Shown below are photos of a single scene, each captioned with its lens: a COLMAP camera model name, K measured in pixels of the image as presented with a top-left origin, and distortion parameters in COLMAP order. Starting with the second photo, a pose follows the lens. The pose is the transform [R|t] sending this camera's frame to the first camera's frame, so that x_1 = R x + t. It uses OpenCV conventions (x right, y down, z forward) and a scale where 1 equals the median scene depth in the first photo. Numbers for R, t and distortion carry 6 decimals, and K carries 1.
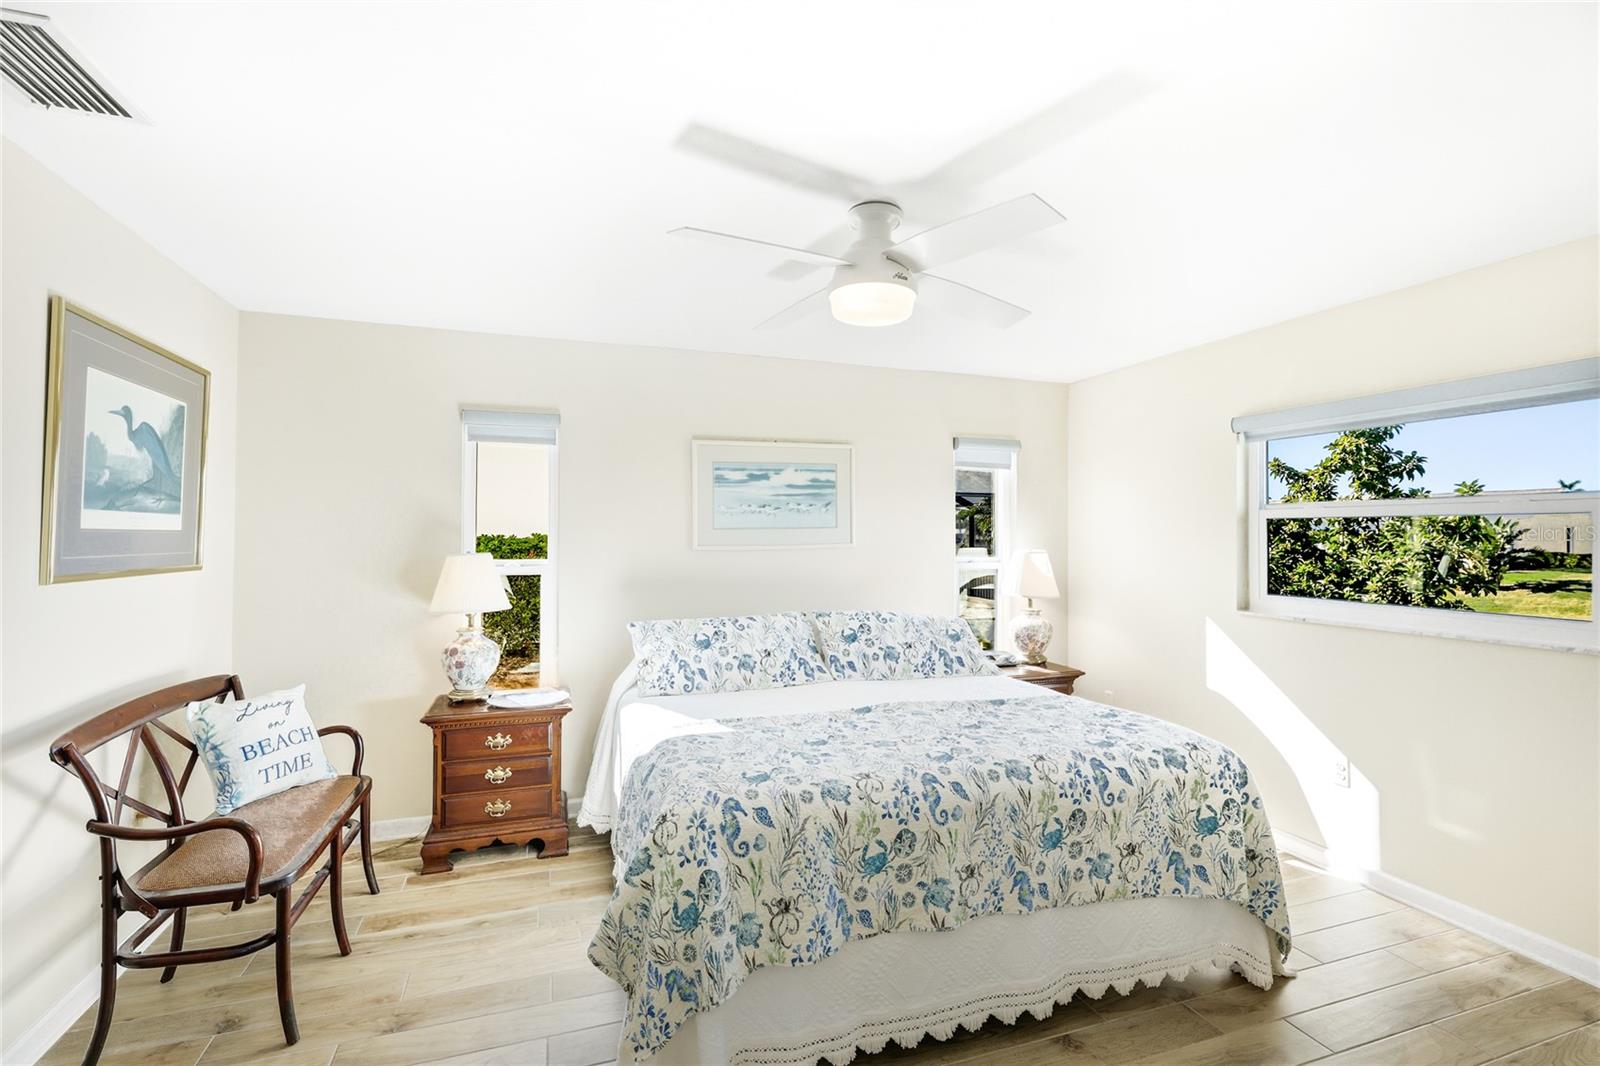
lens RADIAL K [[716.7, 0, 793.4], [0, 716.7, 527.8], [0, 0, 1]] dist [0.001143, 0.000565]
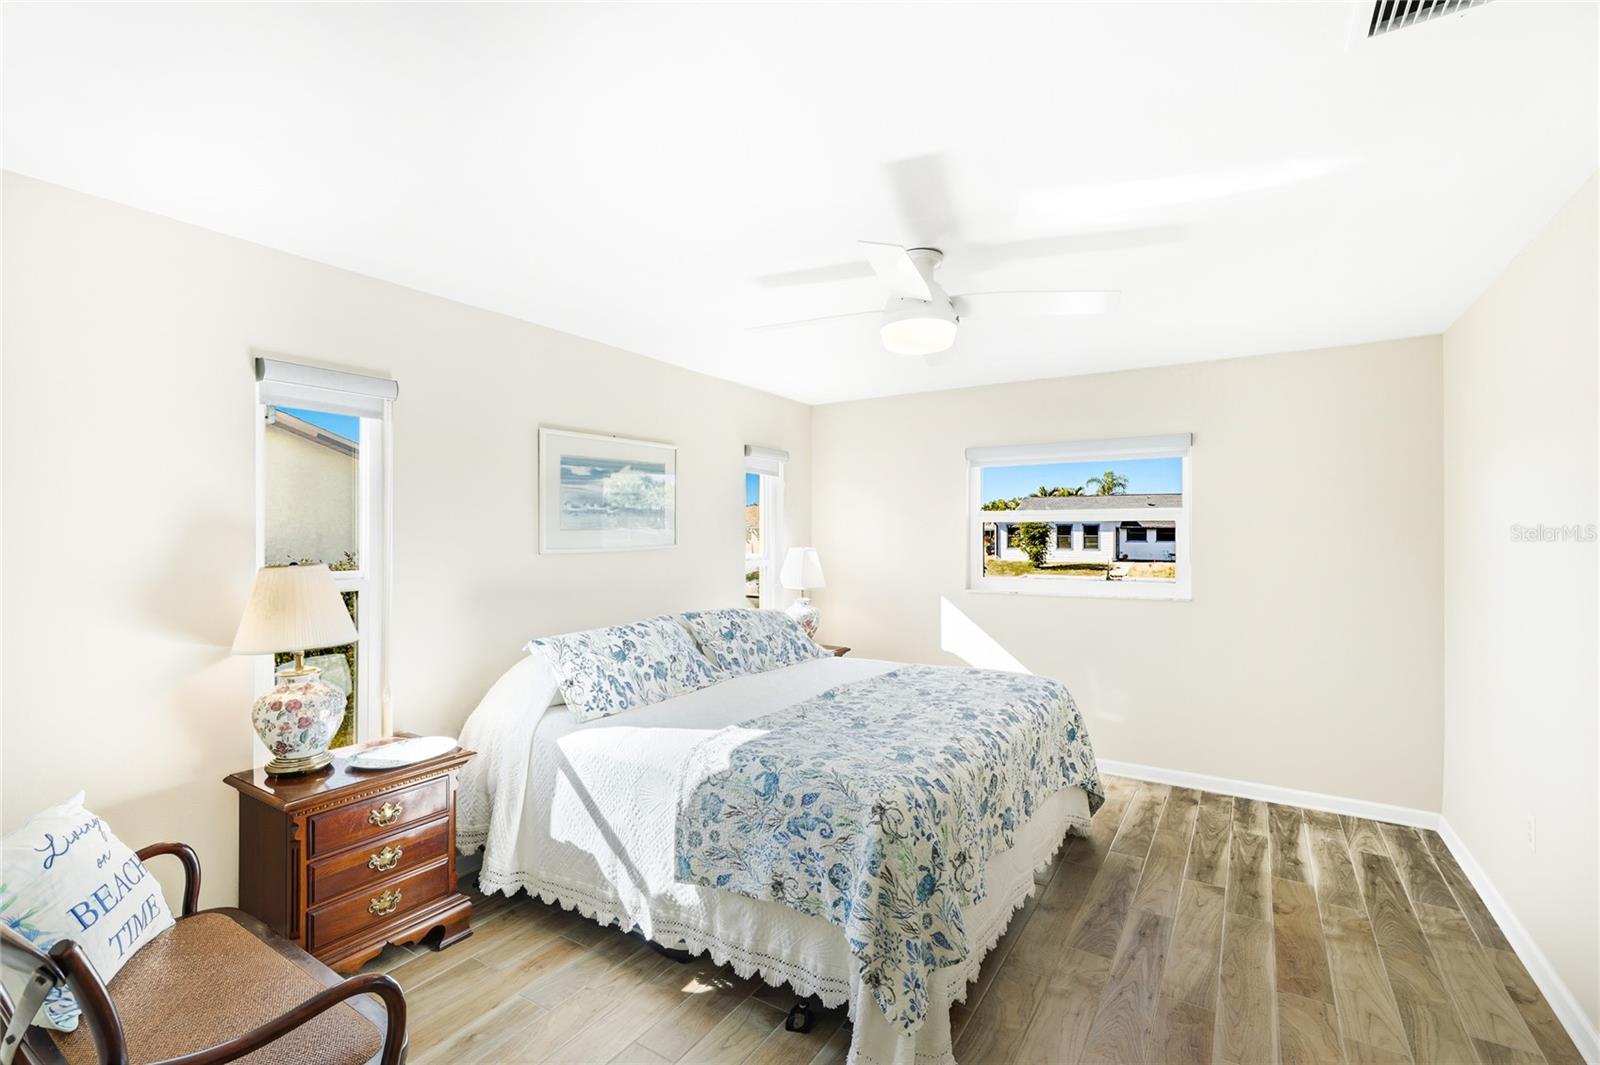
lens RADIAL K [[716.7, 0, 783.9], [0, 716.7, 536.2], [0, 0, 1]] dist [0.001143, 0.000565]
pose [[0.784002, -0.004387, 0.620743, -0.554582], [-0.004001, 0.999919, 0.012119, -0.002791], [-0.620745, -0.011985, 0.783921, 0.160331]]
